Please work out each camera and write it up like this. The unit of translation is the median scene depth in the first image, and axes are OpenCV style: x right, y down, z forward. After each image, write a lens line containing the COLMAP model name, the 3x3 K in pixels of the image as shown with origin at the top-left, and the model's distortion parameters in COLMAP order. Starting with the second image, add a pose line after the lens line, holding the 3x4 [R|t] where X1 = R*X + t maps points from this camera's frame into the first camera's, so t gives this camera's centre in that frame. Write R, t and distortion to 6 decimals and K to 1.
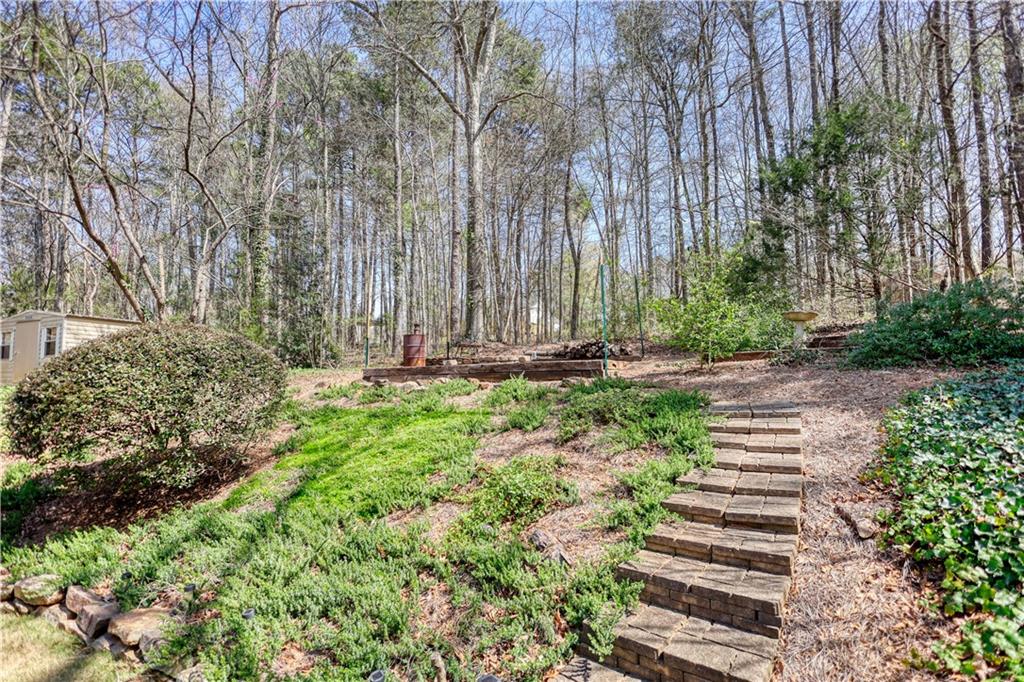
lens RADIAL K [[479.1, 0, 506.0], [0, 479.1, 336.7], [0, 0, 1]] dist [0.000913, -0.000376]
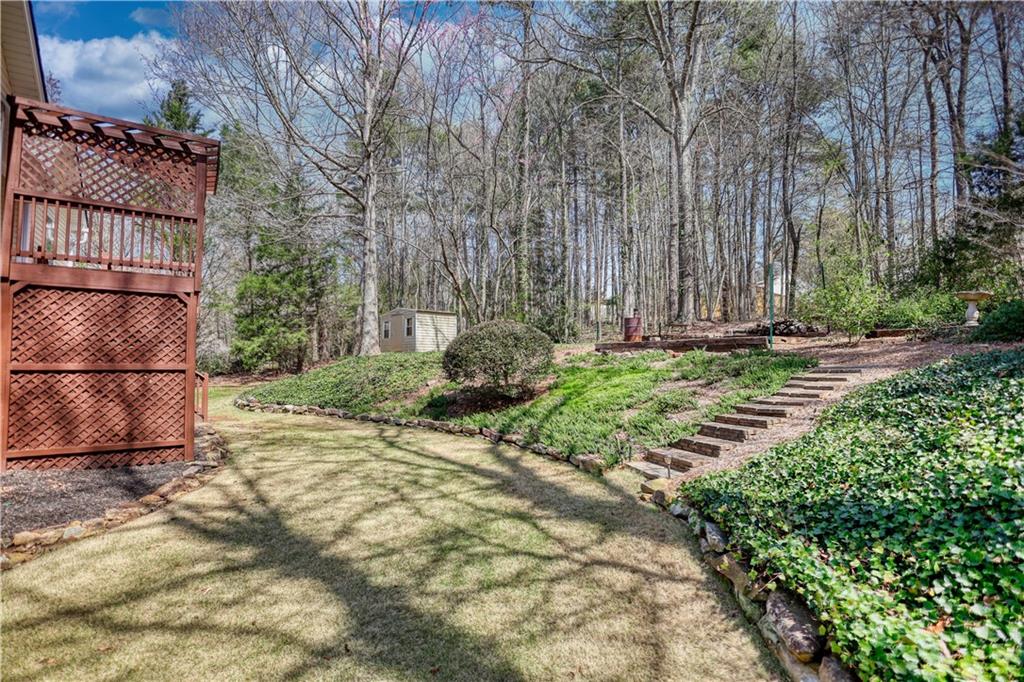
lens RADIAL K [[479.1, 0, 507.7], [0, 479.1, 337.7], [0, 0, 1]] dist [0.000913, -0.000376]
pose [[0.888777, -0.005755, -0.458304, 0.130540], [0.029801, 0.998531, 0.045254, -0.023674], [0.457370, -0.053878, 0.887643, -0.403935]]
